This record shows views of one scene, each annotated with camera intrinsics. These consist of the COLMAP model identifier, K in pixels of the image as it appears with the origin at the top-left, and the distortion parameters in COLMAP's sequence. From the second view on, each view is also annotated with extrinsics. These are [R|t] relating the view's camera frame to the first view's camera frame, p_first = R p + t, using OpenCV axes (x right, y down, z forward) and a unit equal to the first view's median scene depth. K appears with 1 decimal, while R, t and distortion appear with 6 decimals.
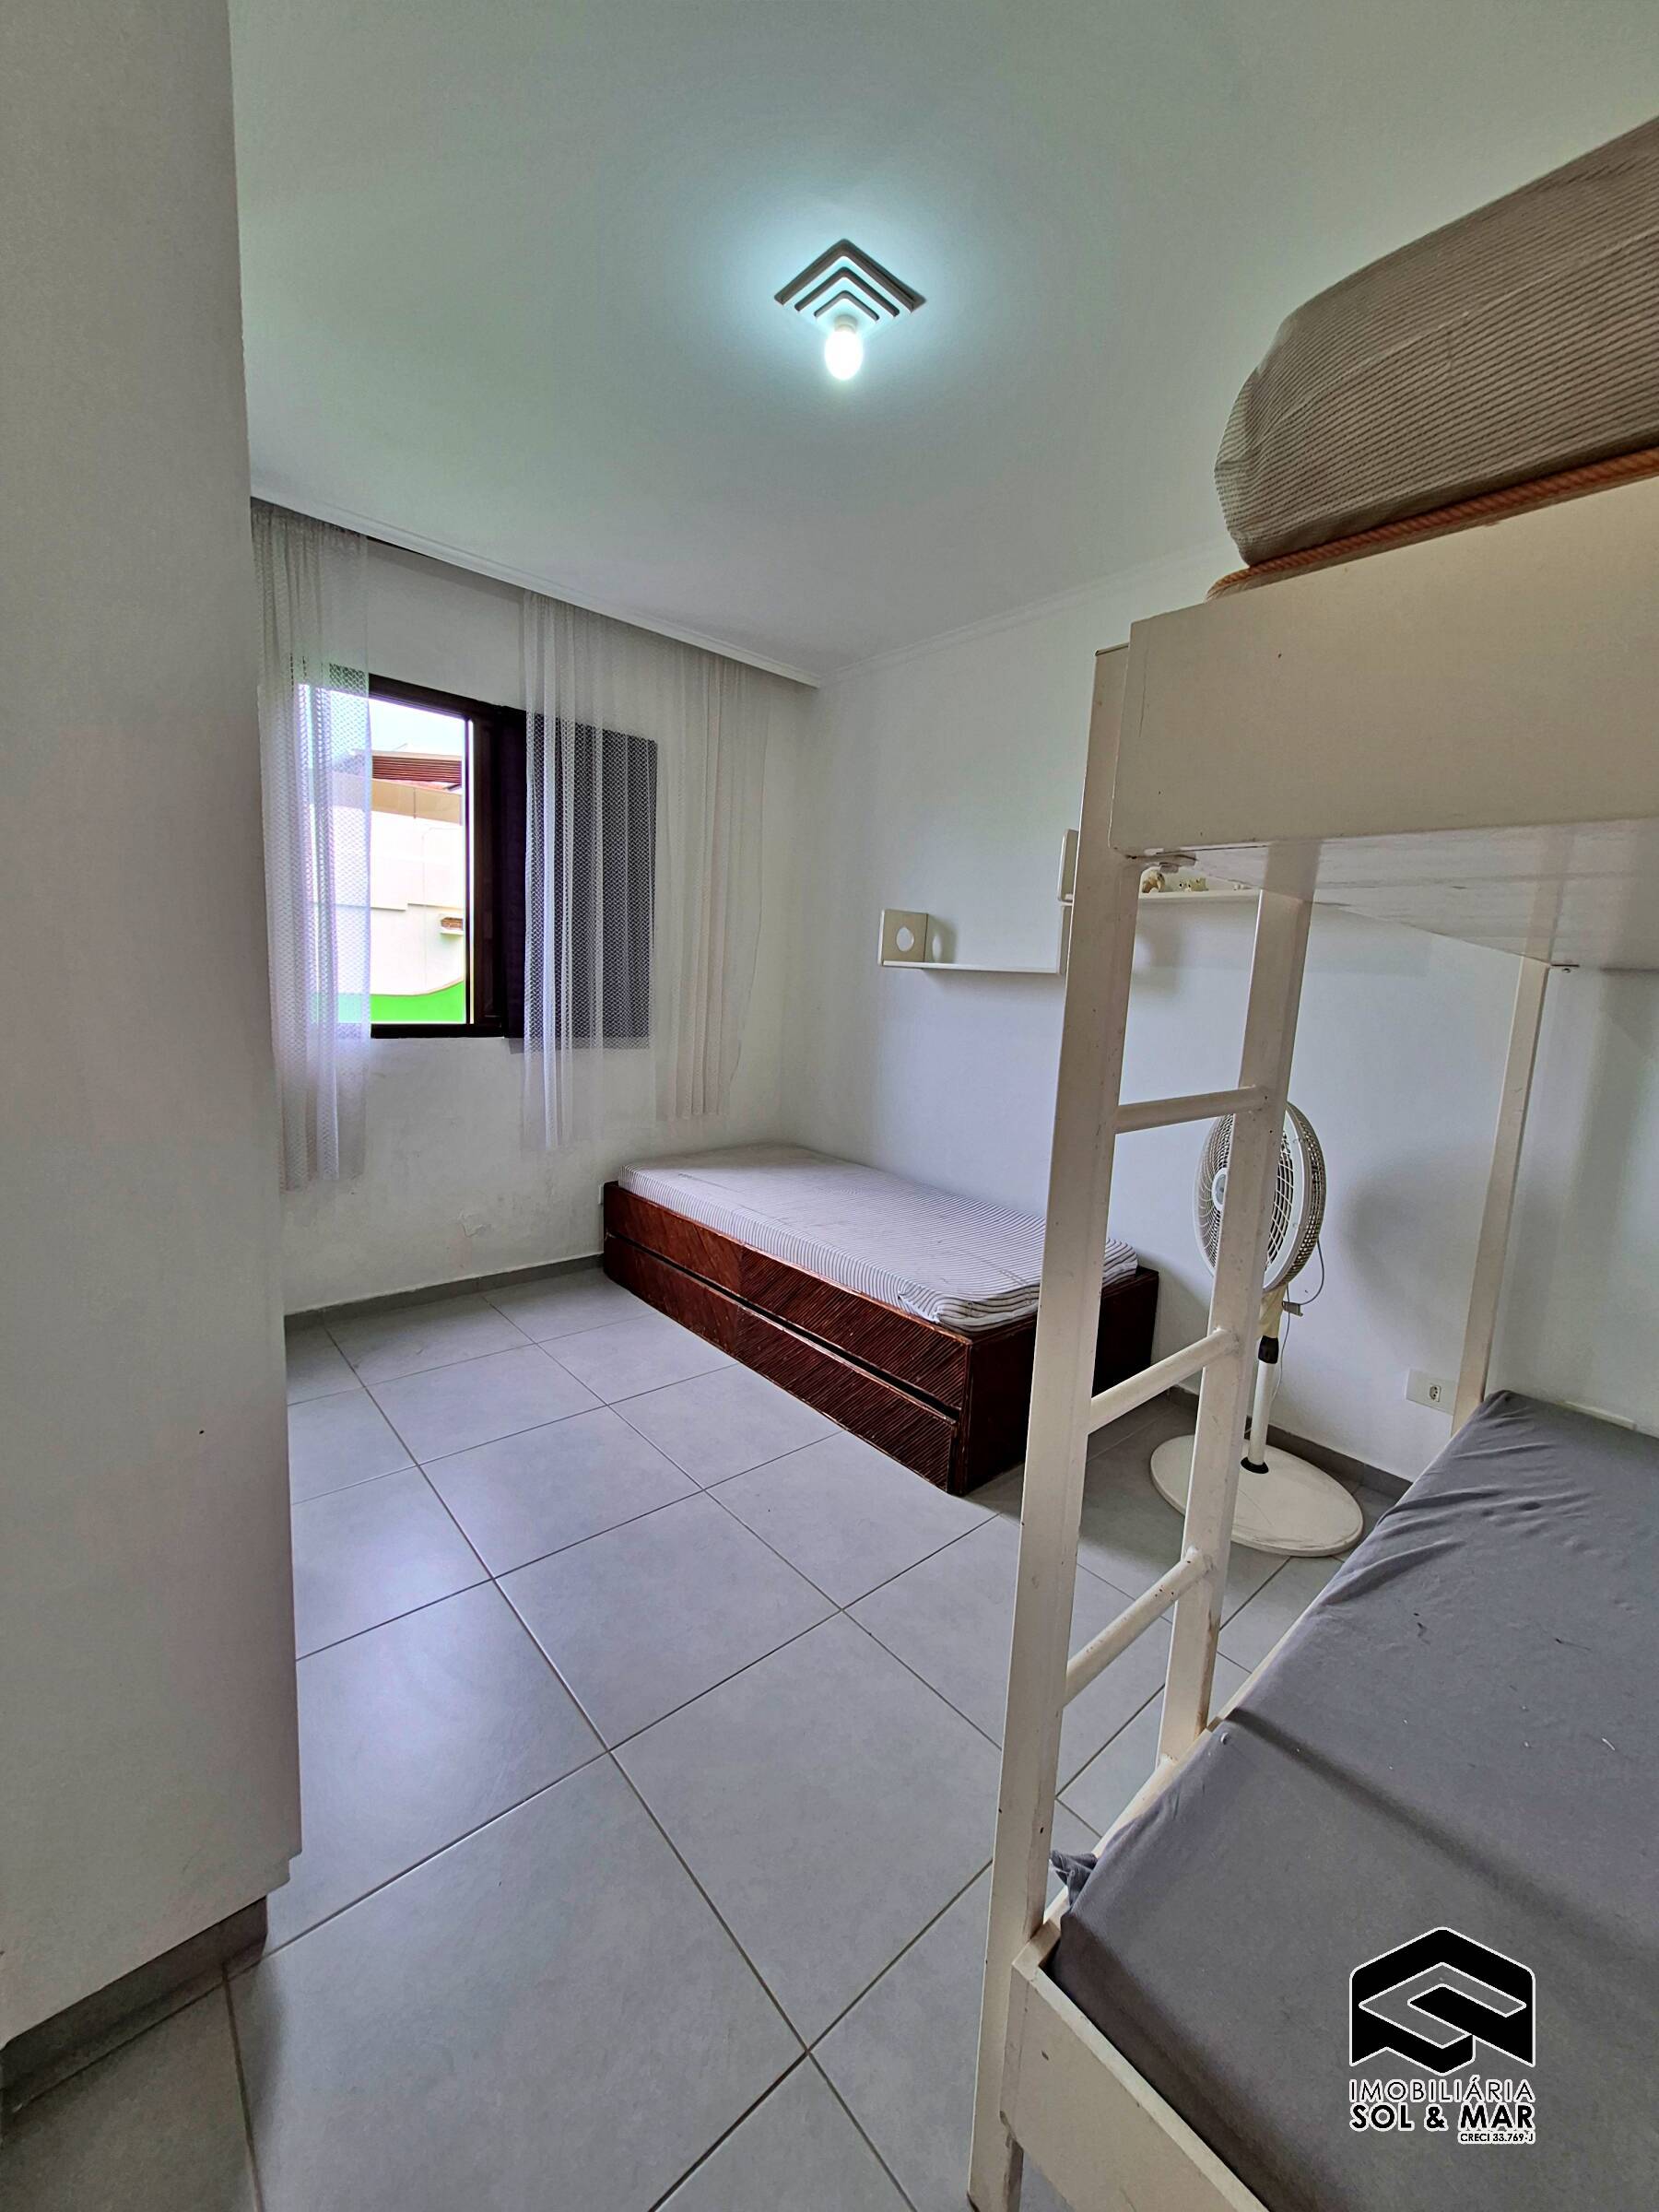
lens RADIAL K [[860.9, 0, 835.8], [0, 860.9, 1096.5], [0, 0, 1]] dist [0.000821, -0.000209]
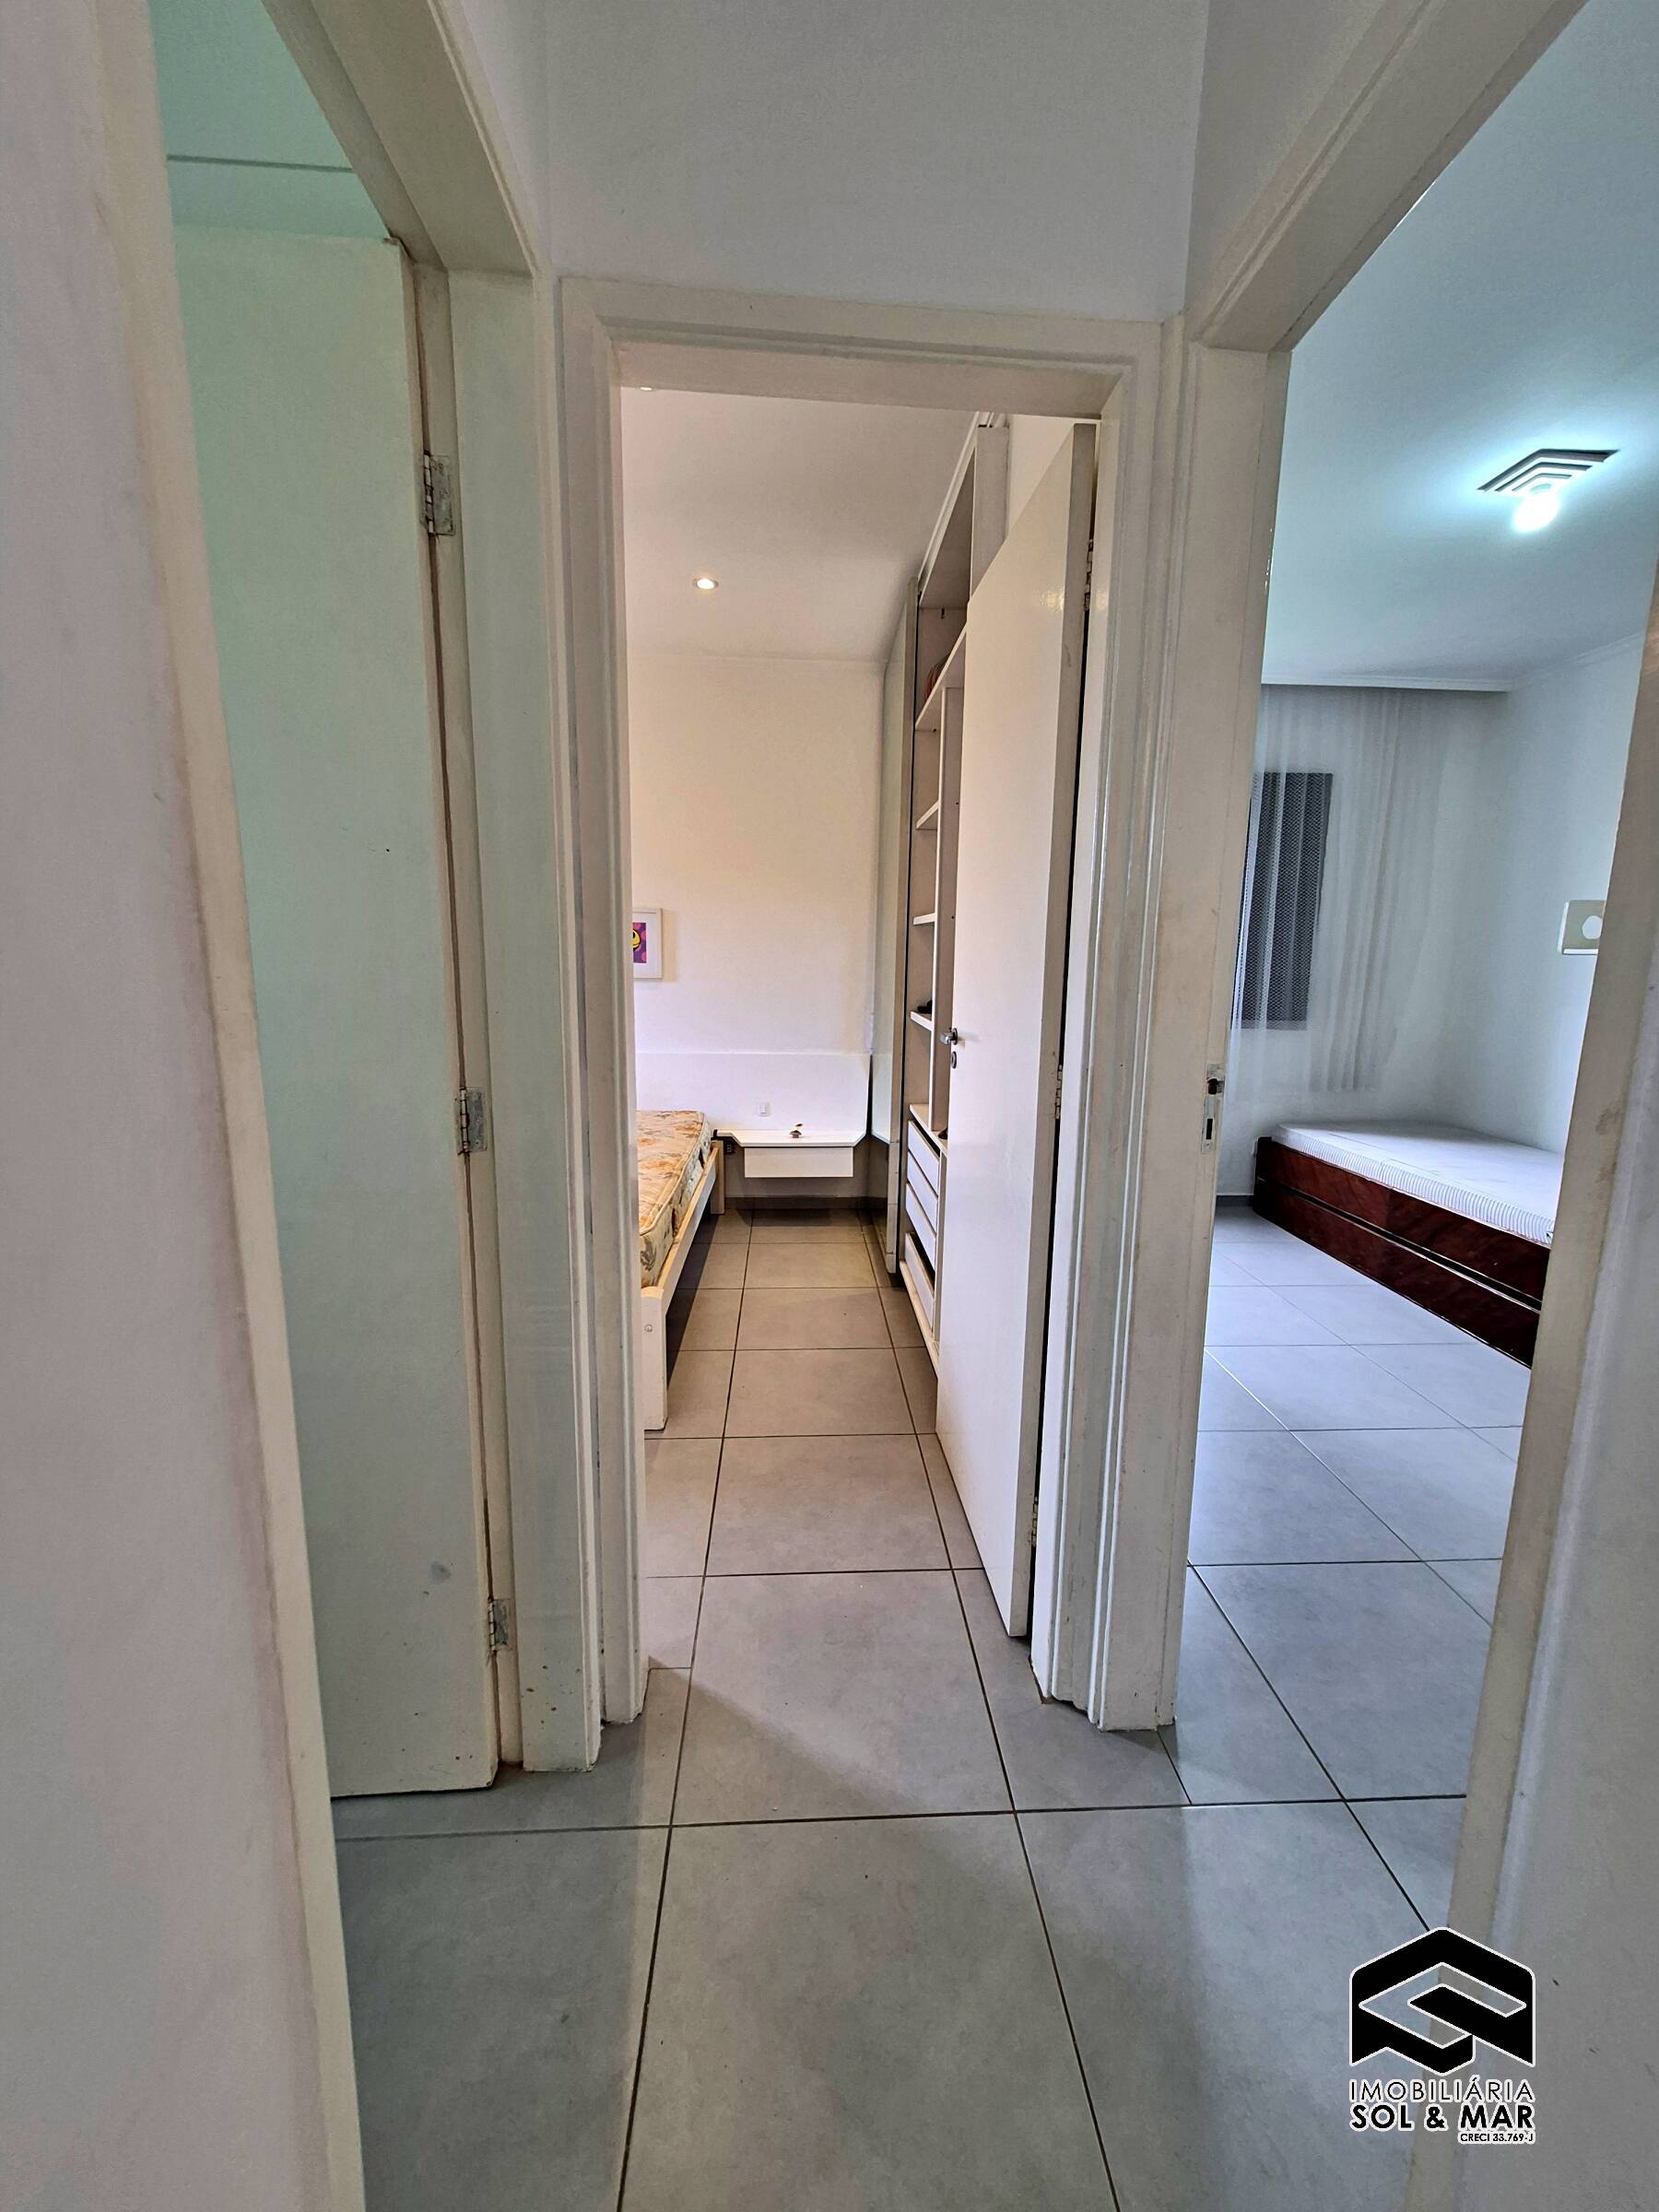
lens RADIAL K [[860.9, 0, 835.8], [0, 860.9, 1096.5], [0, 0, 1]] dist [0.000821, -0.000209]
pose [[0.782724, 0.060775, -0.619395, 0.020389], [-0.058998, 0.997985, 0.023366, 0.052433], [0.619567, 0.018254, 0.784732, -0.386257]]
